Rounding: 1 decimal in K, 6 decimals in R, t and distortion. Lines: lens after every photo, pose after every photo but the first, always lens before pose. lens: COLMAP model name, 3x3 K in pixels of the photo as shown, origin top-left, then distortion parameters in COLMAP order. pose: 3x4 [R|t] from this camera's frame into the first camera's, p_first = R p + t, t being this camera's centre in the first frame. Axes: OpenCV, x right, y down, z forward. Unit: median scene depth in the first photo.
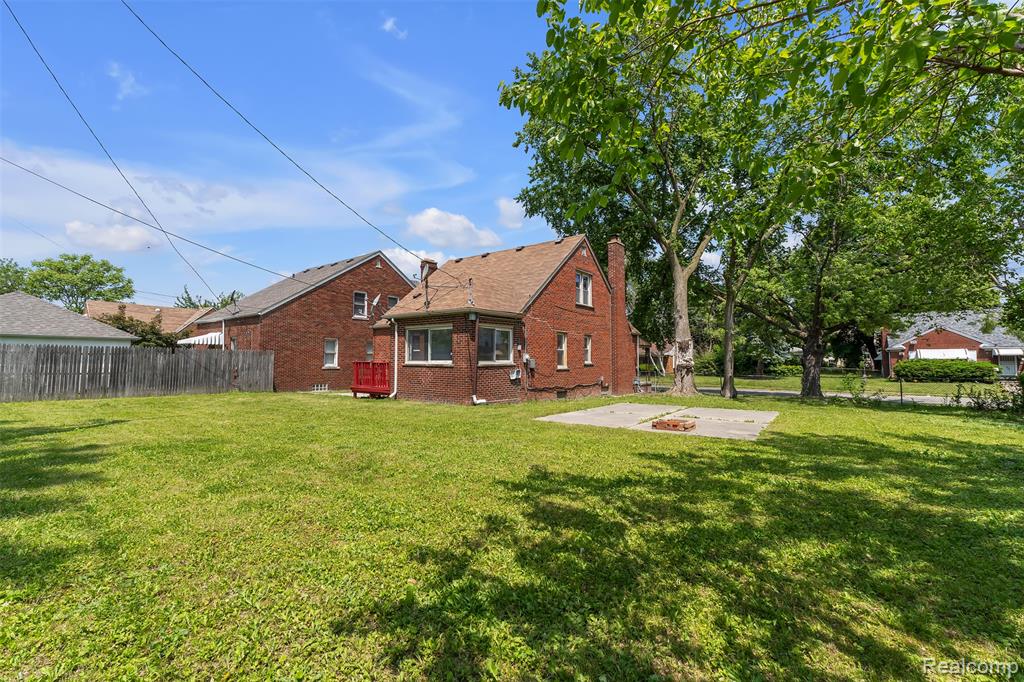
lens RADIAL K [[438.4, 0, 494.8], [0, 438.4, 337.1], [0, 0, 1]] dist [0.002357, 0.000261]
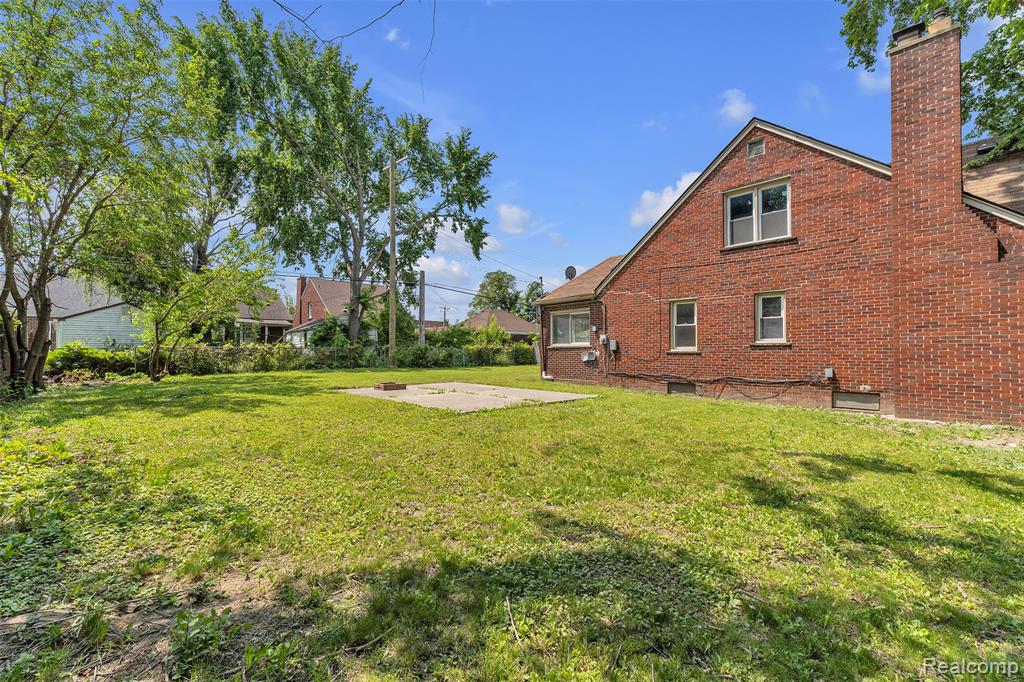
lens RADIAL K [[438.4, 0, 494.8], [0, 438.4, 337.1], [0, 0, 1]] dist [0.002357, 0.000261]
pose [[-0.169224, -0.037140, -0.984878, 0.987429], [0.052418, 0.997536, -0.046624, 0.072063], [0.984183, -0.059516, -0.166860, 0.896342]]
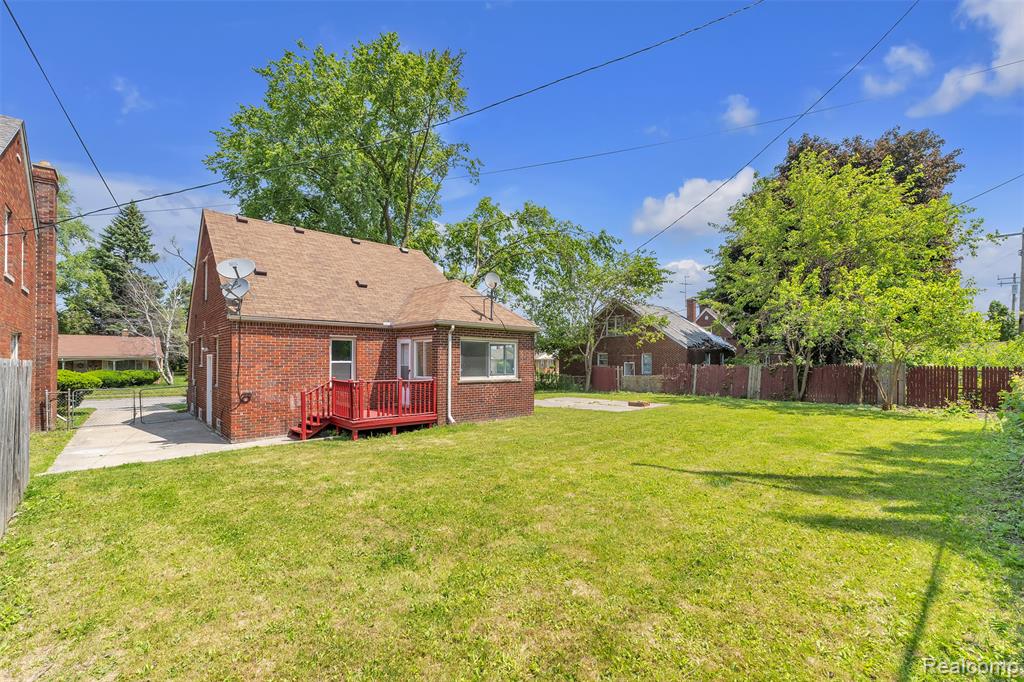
lens RADIAL K [[441.6, 0, 513.3], [0, 441.6, 354.4], [0, 0, 1]] dist [0.003457, 0.000522]
pose [[0.155665, 0.015710, 0.987685, -0.970555], [-0.053742, 0.998527, -0.007412, 0.010291], [-0.986347, -0.051926, 0.156280, 0.723964]]
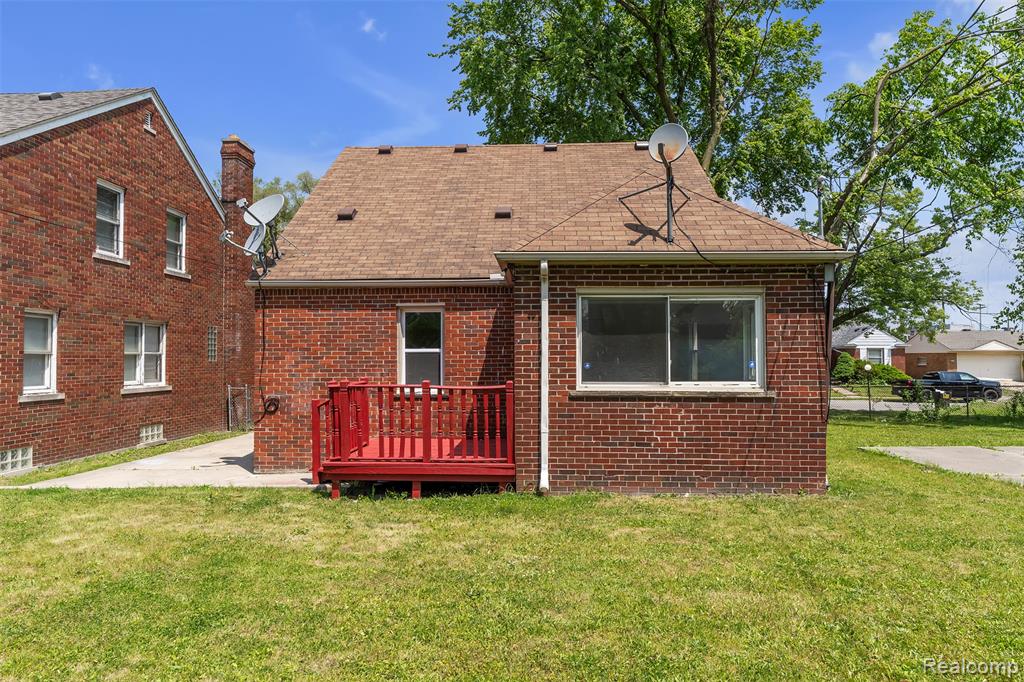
lens RADIAL K [[623.3, 0, 512.0], [0, 623.3, 341.0], [0, 0, 1]] dist [-0.007242, -0.002445]
pose [[0.809689, 0.013660, 0.586700, -0.517565], [-0.028677, 0.999456, 0.016306, 0.012136], [-0.586158, -0.030028, 0.809640, 0.582314]]
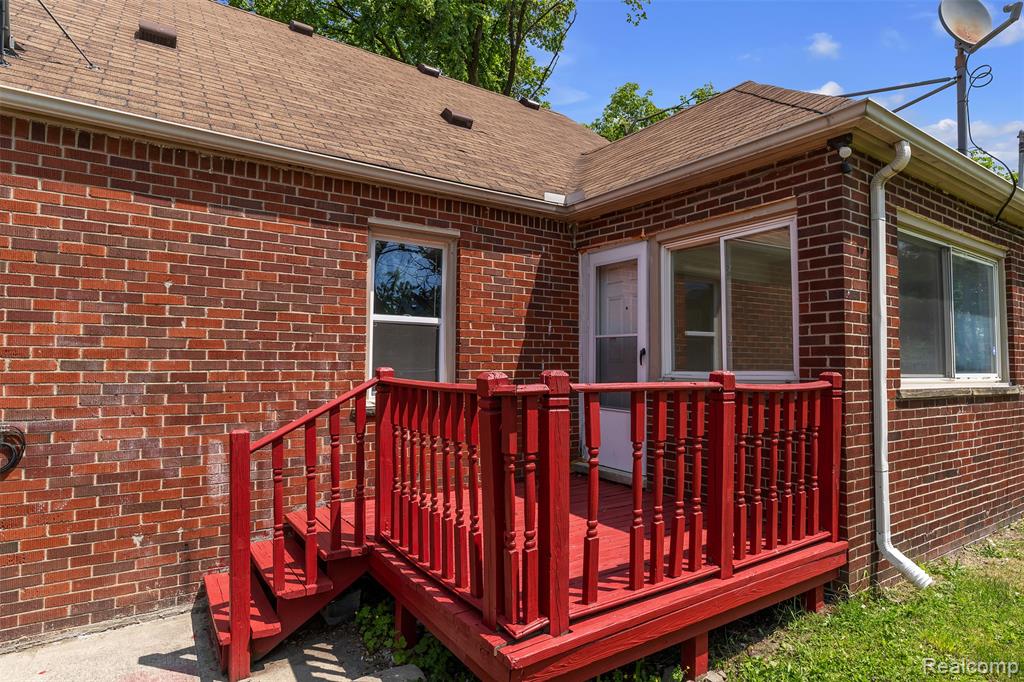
lens RADIAL K [[541.6, 0, 512.0], [0, 541.6, 341.0], [0, 0, 1]] dist [-0.000668, -0.000564]
pose [[0.297606, 0.046621, 0.953550, -0.468156], [-0.059651, 0.997763, -0.030166, 0.052266], [-0.952823, -0.047903, 0.299721, 1.025628]]
